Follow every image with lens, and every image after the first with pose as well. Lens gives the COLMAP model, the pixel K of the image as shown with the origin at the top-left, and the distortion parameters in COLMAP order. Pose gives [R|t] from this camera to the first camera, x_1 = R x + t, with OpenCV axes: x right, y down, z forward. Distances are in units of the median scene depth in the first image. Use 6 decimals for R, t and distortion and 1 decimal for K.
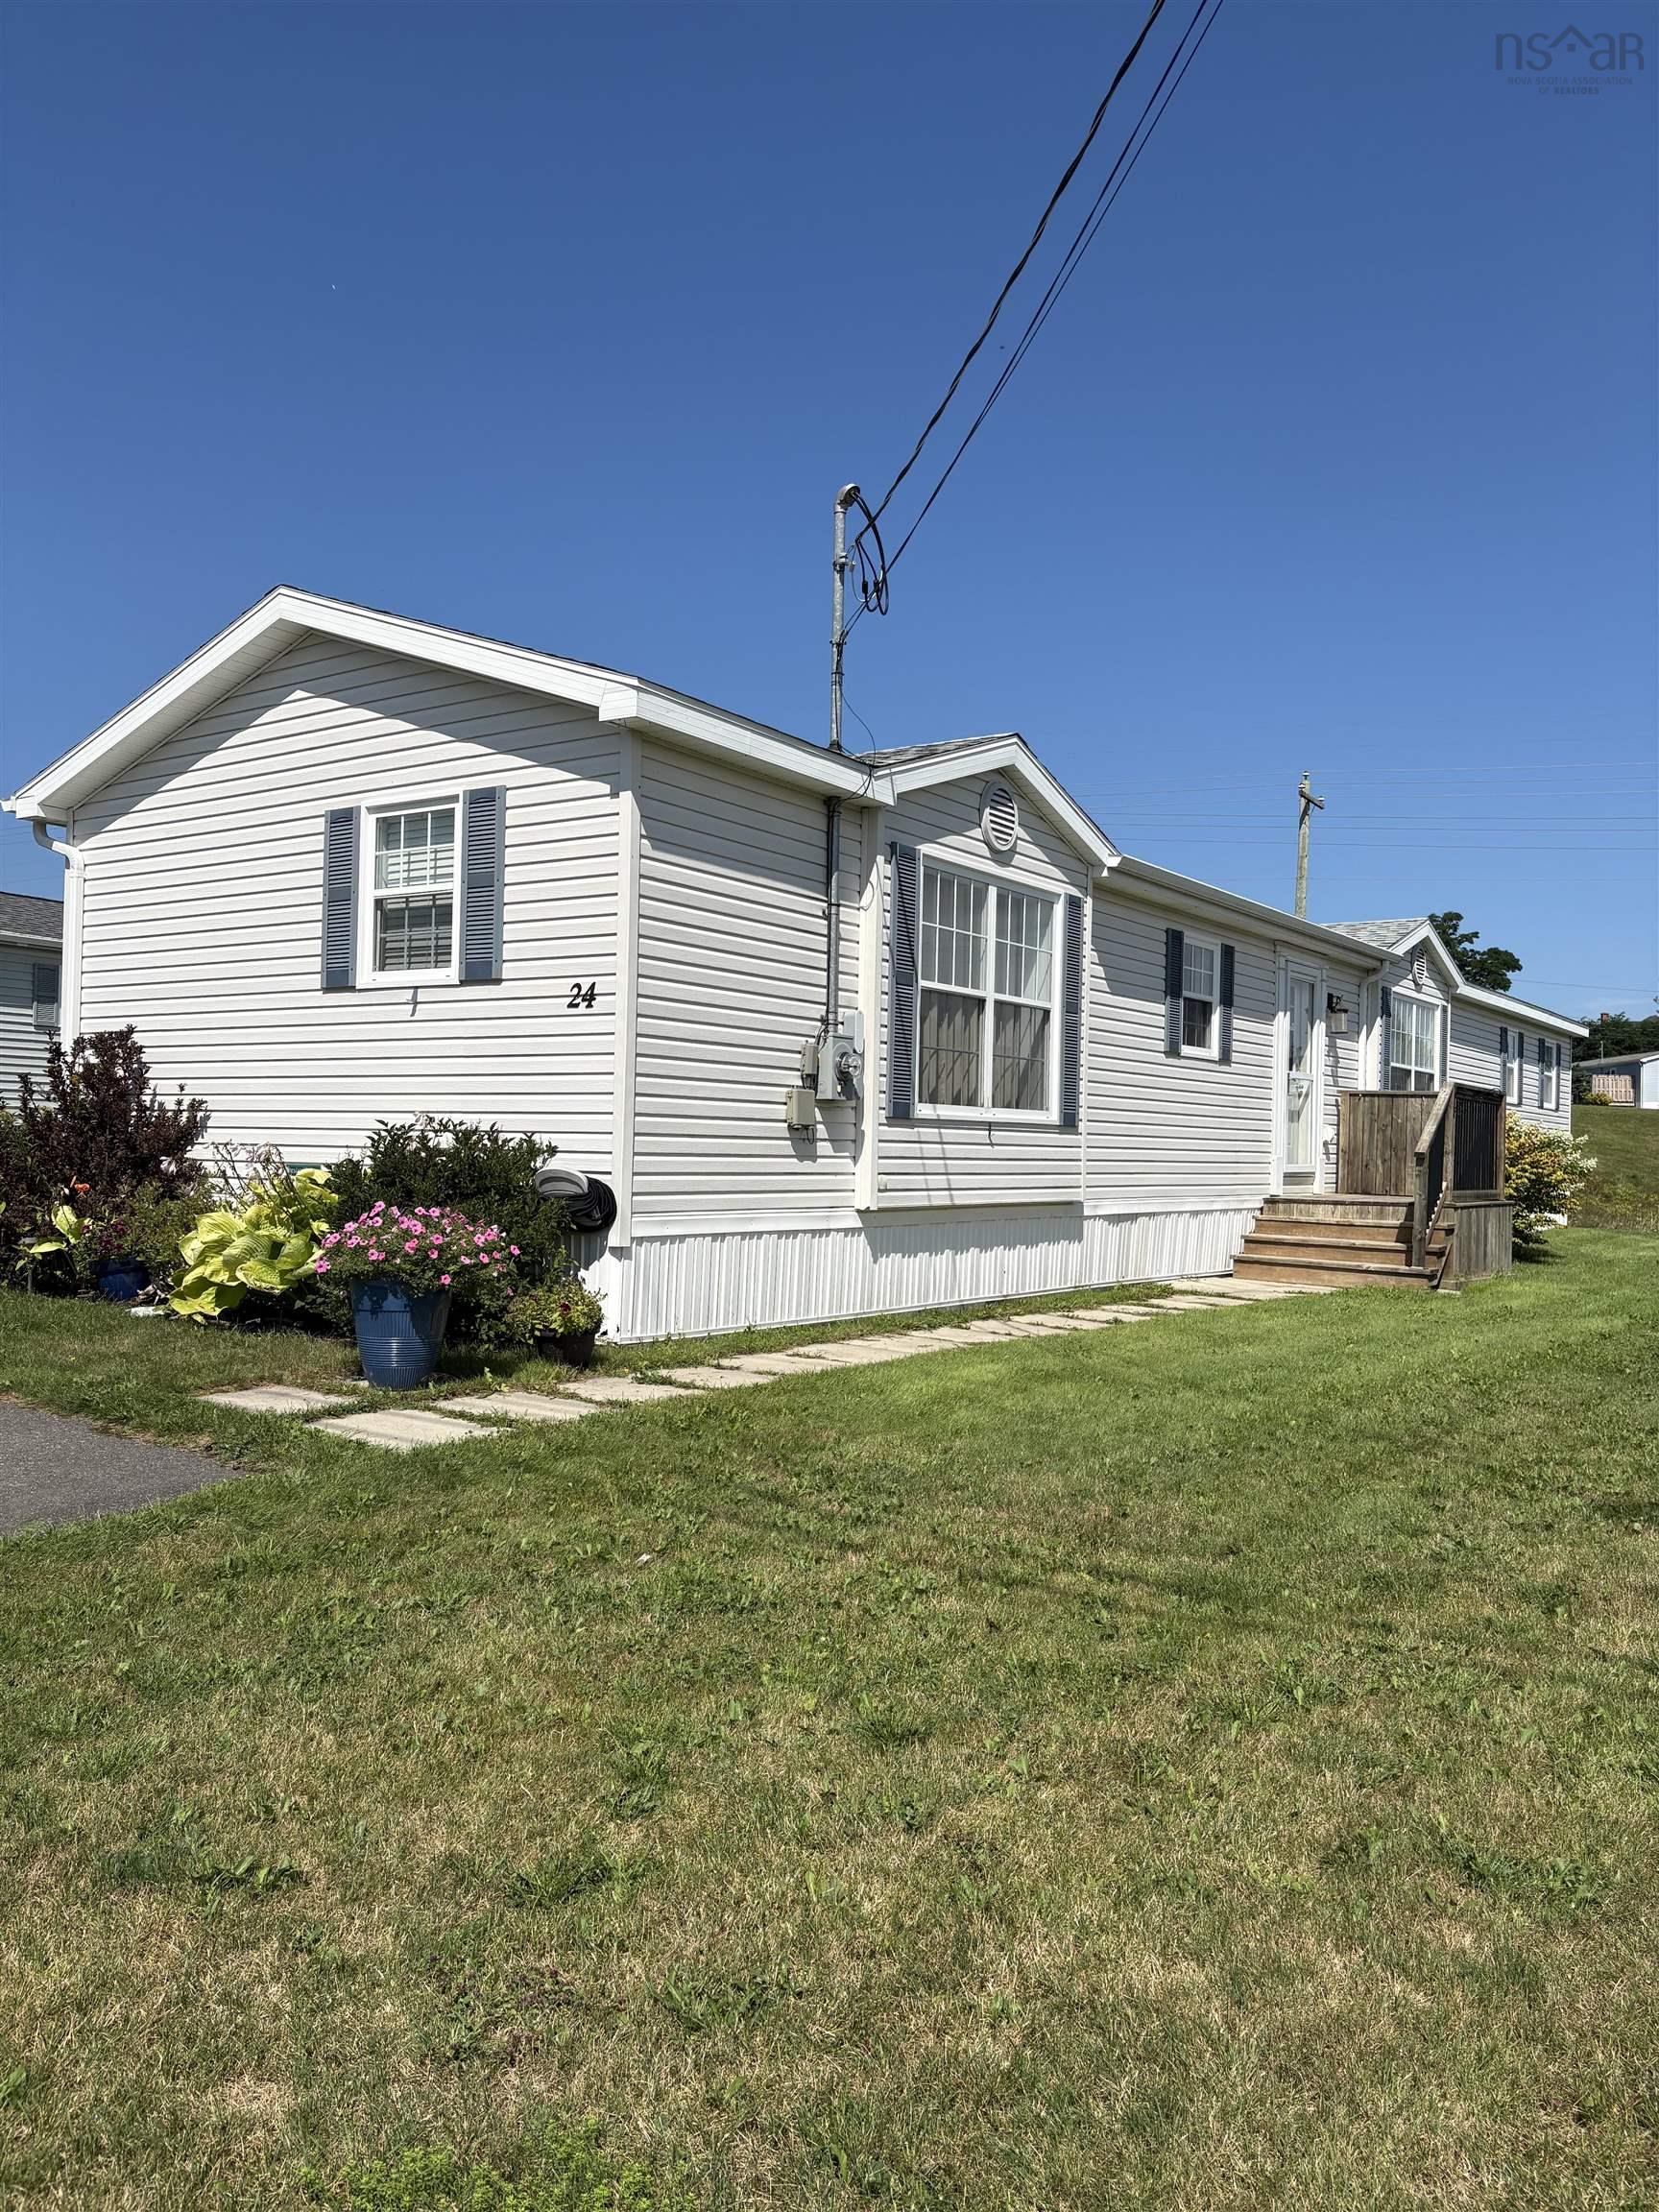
lens RADIAL K [[1644.3, 0, 862.1], [0, 1644.3, 1148.8], [0, 0, 1]] dist [0.057279, -0.090120]
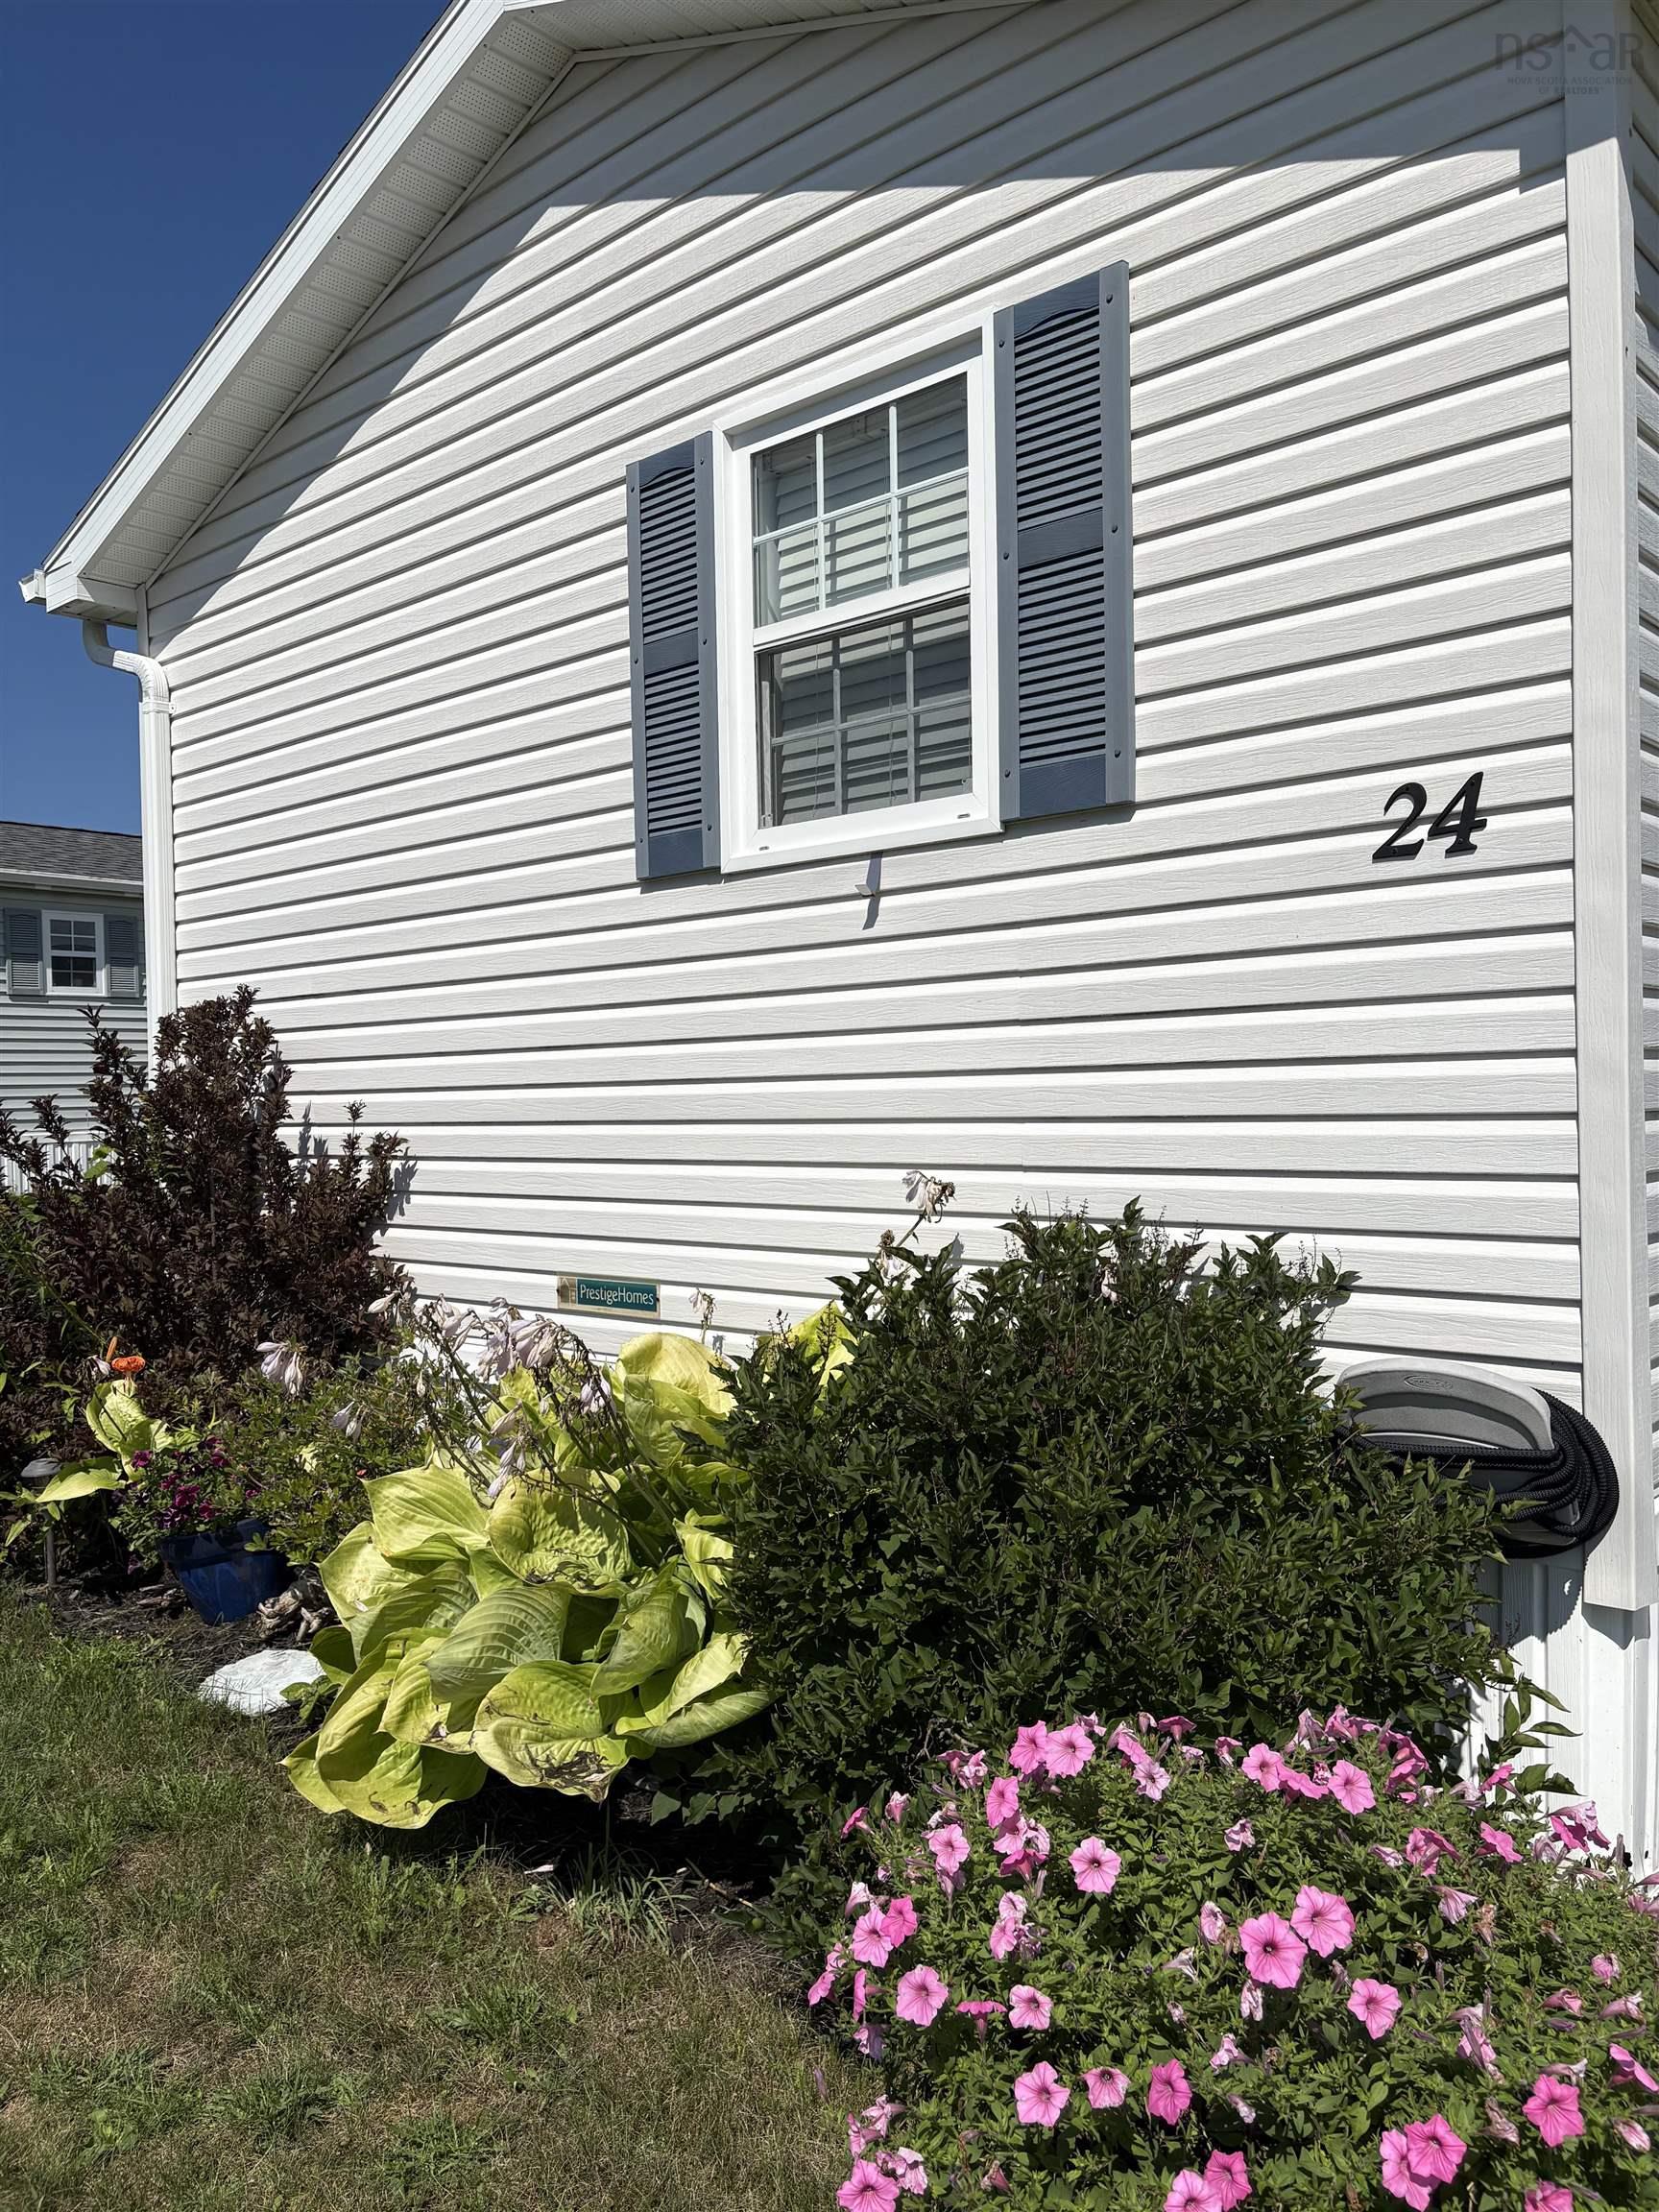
lens RADIAL K [[1706.1, 0, 829.5], [0, 1706.1, 1106.0], [0, 0, 1]] dist [0.134542, -0.202677]
pose [[0.986460, -0.041248, -0.158732, -0.214754], [0.042143, 0.999109, 0.002271, -0.037729], [0.158497, -0.008929, 0.987319, 0.580353]]
